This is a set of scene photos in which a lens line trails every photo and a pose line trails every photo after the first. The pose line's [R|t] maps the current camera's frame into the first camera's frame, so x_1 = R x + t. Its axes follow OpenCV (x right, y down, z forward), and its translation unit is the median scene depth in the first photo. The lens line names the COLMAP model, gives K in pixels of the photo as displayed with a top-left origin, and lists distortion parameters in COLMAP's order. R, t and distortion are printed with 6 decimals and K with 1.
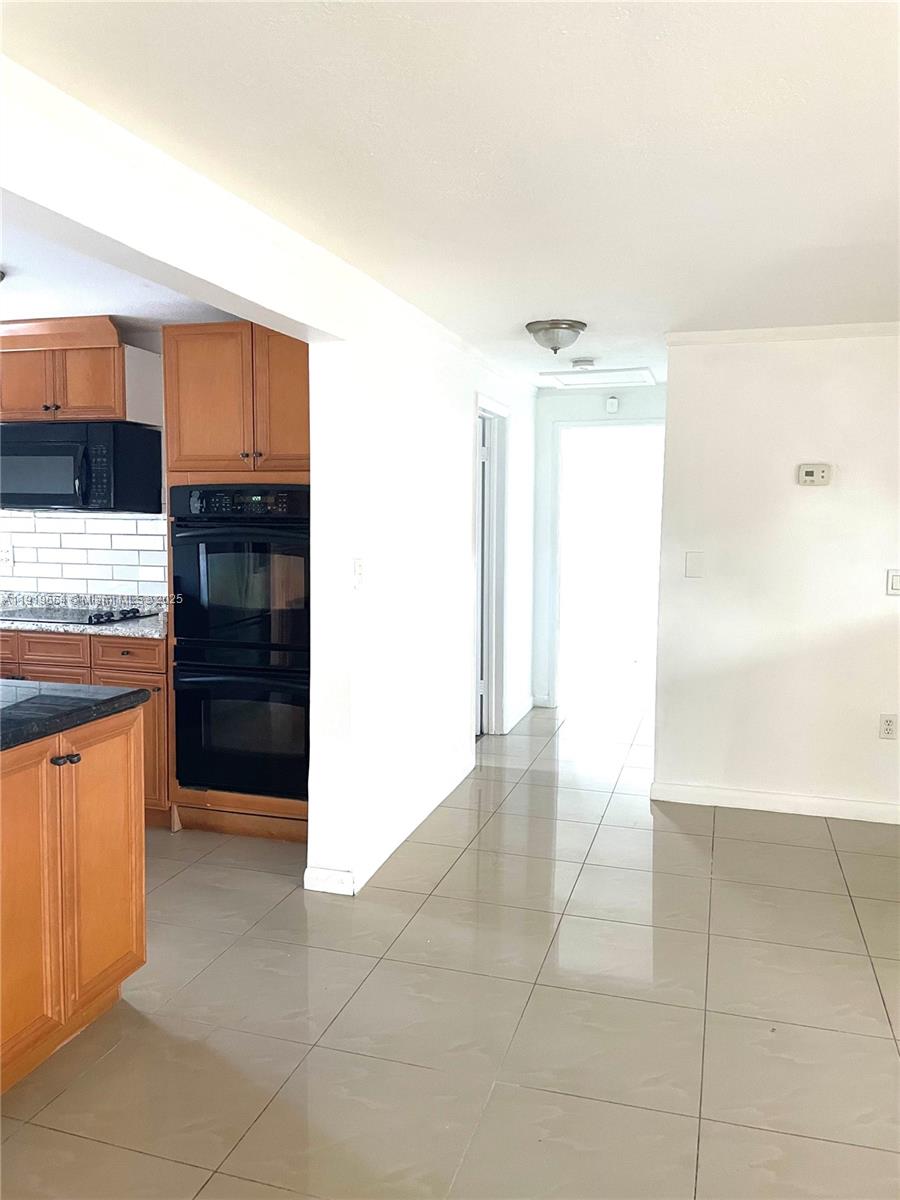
lens RADIAL K [[920.2, 0, 444.5], [0, 920.2, 593.2], [0, 0, 1]] dist [0.068286, -0.087197]
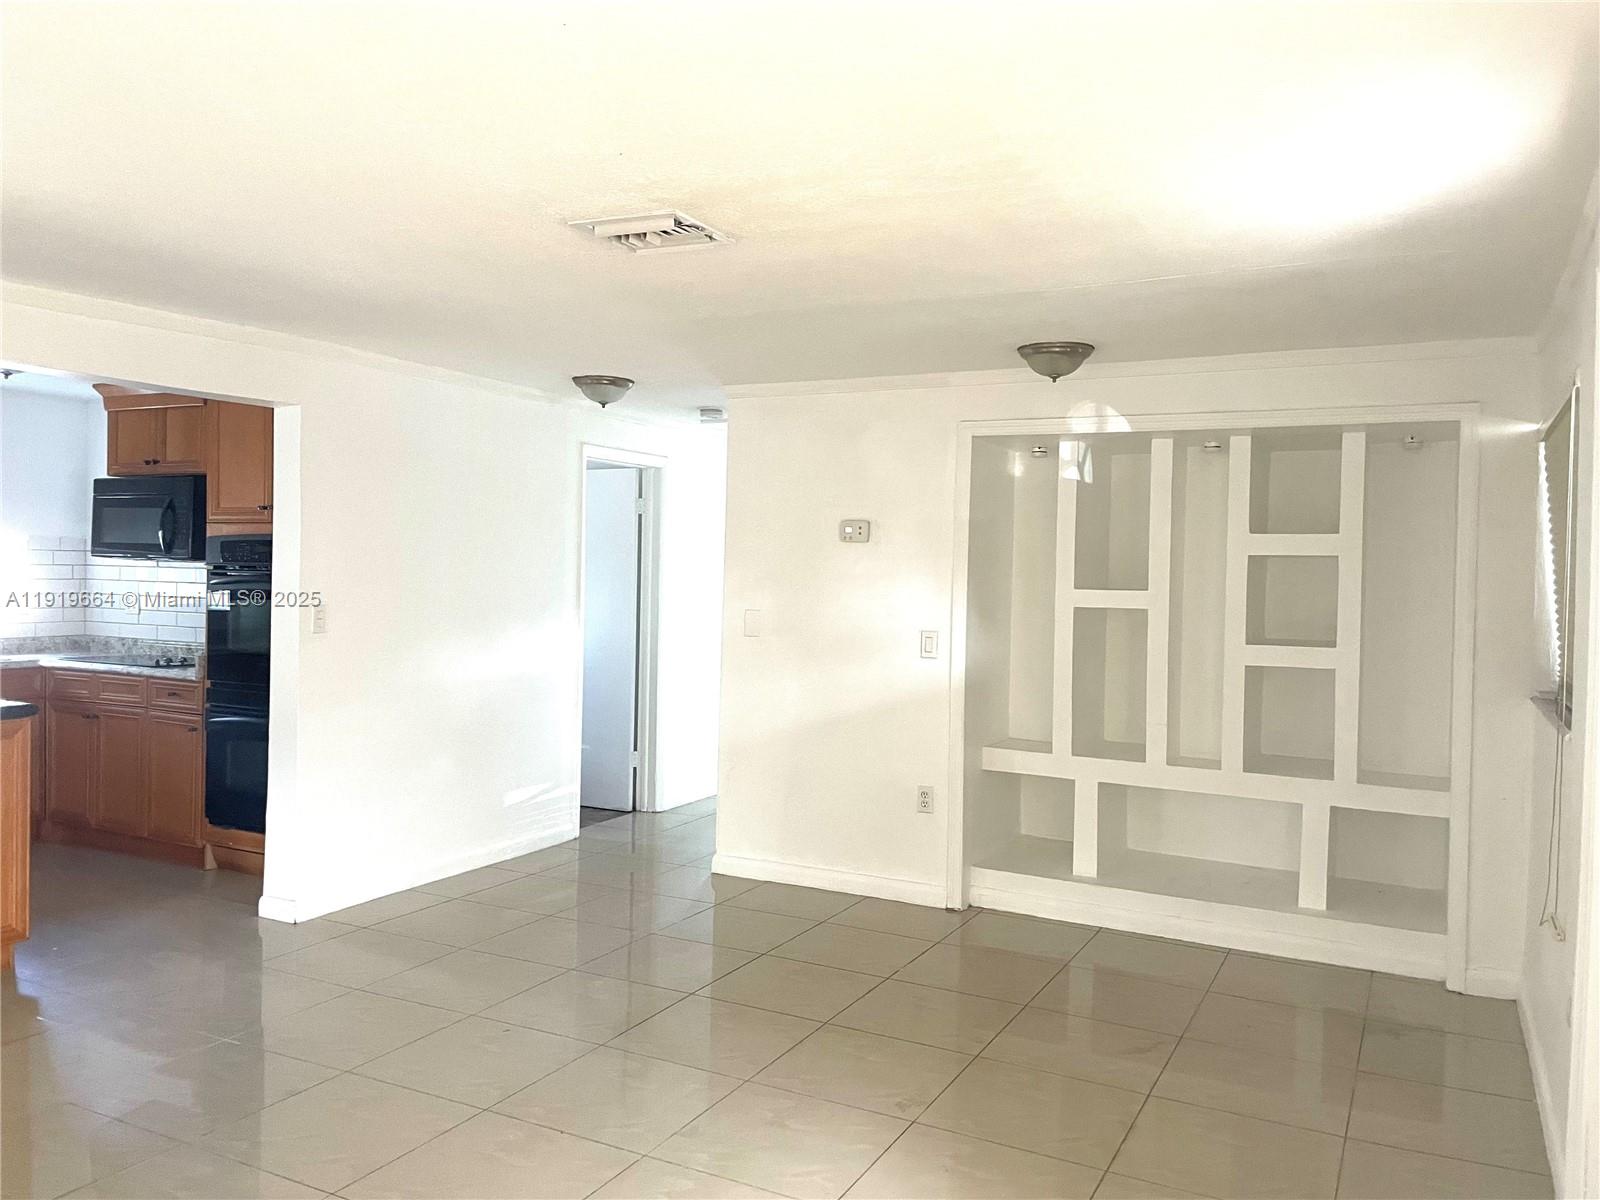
lens RADIAL K [[1226.9, 0, 809.0], [0, 1226.9, 592.1], [0, 0, 1]] dist [0.068286, -0.087197]
pose [[0.984539, 0.015933, -0.174437, 0.600882], [-0.028909, 0.996978, -0.072102, 0.029461], [0.172761, 0.076030, 0.982025, -0.262427]]
